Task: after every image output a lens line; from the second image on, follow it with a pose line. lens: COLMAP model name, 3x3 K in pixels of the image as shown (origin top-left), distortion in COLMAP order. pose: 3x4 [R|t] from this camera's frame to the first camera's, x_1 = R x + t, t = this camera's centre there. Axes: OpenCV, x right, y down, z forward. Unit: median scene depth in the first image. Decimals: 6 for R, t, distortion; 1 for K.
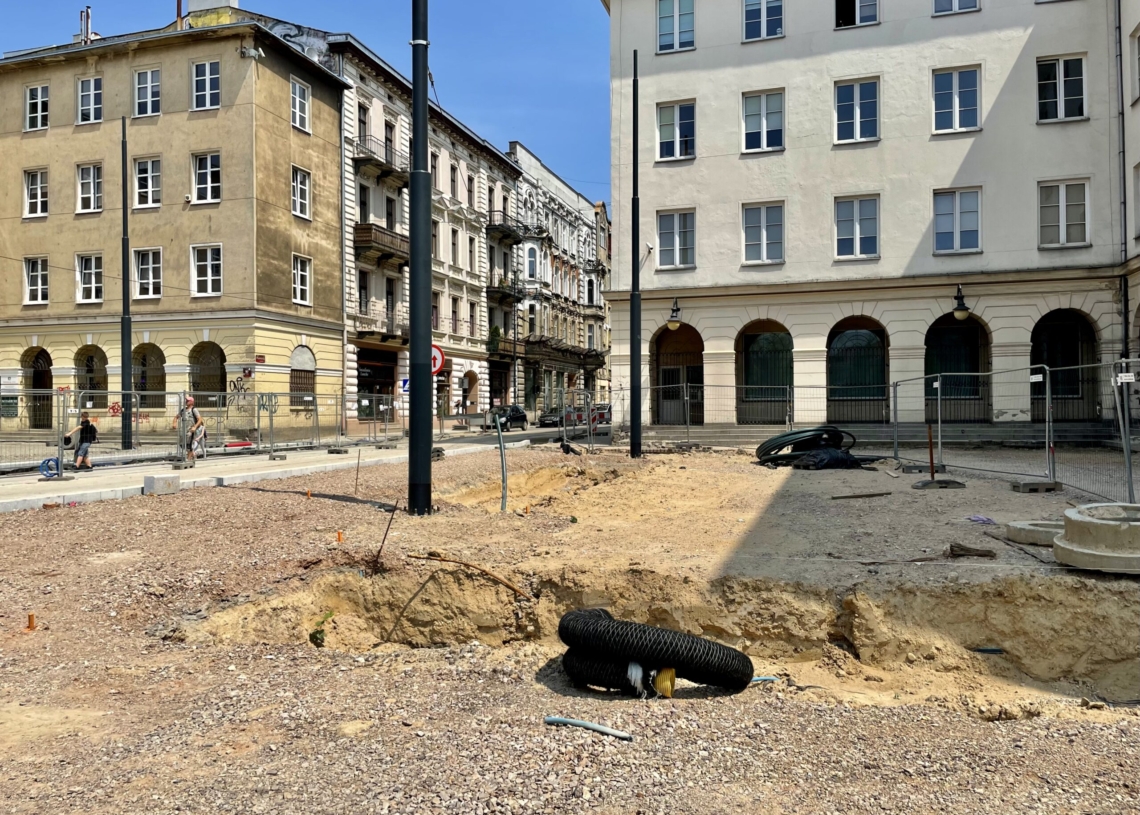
lens RADIAL K [[870.6, 0, 561.8], [0, 870.6, 408.4], [0, 0, 1]] dist [0.064555, -0.083794]
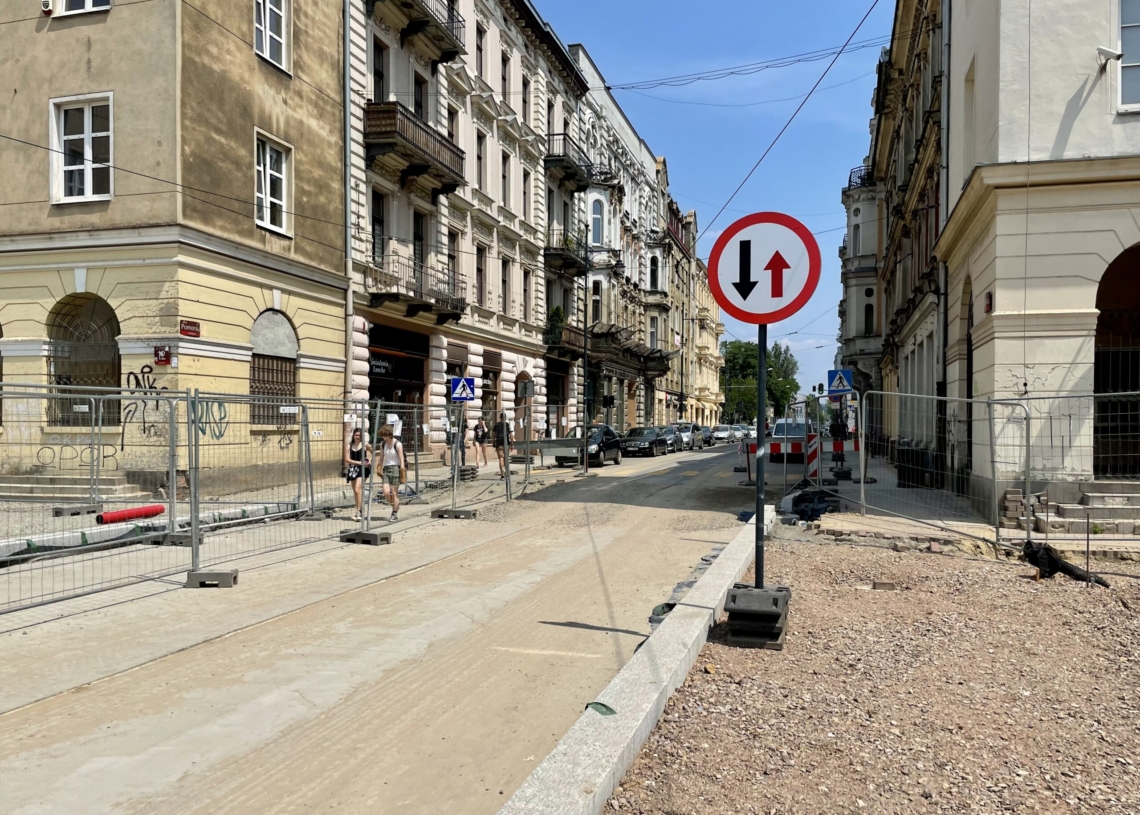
lens RADIAL K [[951.8, 0, 566.3], [0, 951.8, 438.9], [0, 0, 1]] dist [0.052872, -0.052128]
pose [[0.999825, 0.007327, 0.017193, -0.115309], [-0.007552, 0.999886, 0.013060, -0.002470], [-0.017096, -0.013187, 0.999767, 0.373053]]
